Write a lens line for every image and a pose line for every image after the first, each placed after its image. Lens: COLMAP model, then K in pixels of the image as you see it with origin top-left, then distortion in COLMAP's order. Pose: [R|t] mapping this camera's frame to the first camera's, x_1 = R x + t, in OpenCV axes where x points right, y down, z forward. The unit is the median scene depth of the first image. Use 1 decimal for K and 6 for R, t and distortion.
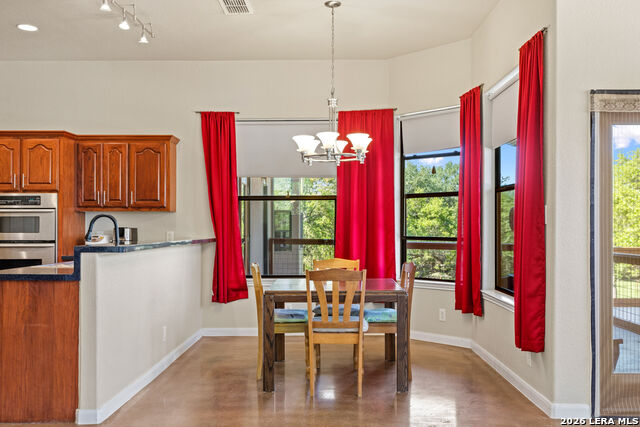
lens RADIAL K [[659.4, 0, 320.8], [0, 659.4, 217.5], [0, 0, 1]] dist [0.031941, 0.000000]
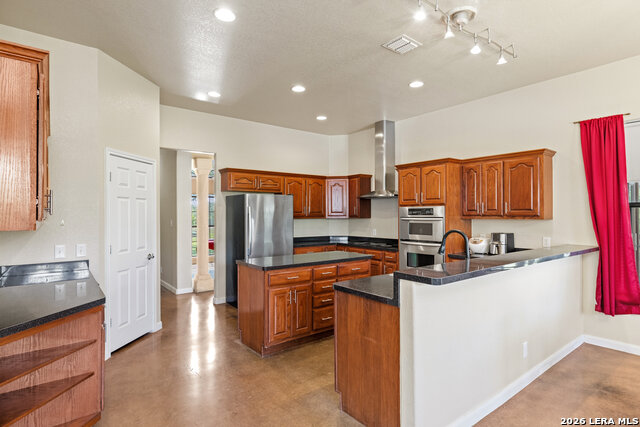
lens RADIAL K [[342.8, 0, 320.6], [0, 342.8, 212.1], [0, 0, 1]] dist [0.001900, -0.000597]
pose [[0.631429, -0.006558, -0.775406, -0.025696], [0.018420, 0.999809, 0.006544, -0.033169], [0.775215, -0.018415, 0.631429, 0.378963]]
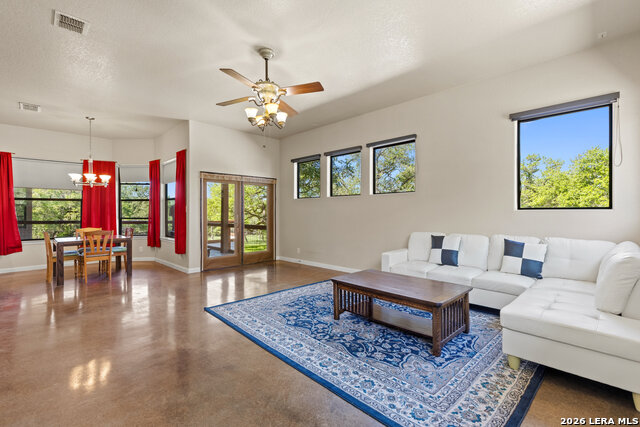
lens RADIAL K [[291.3, 0, 319.9], [0, 291.3, 214.2], [0, 0, 1]] dist [0.008473, 0.000282]
pose [[0.720619, -0.005457, 0.693310, -0.084462], [-0.004710, 0.999907, 0.012766, -0.000552], [-0.693316, -0.012465, 0.720526, -0.226738]]
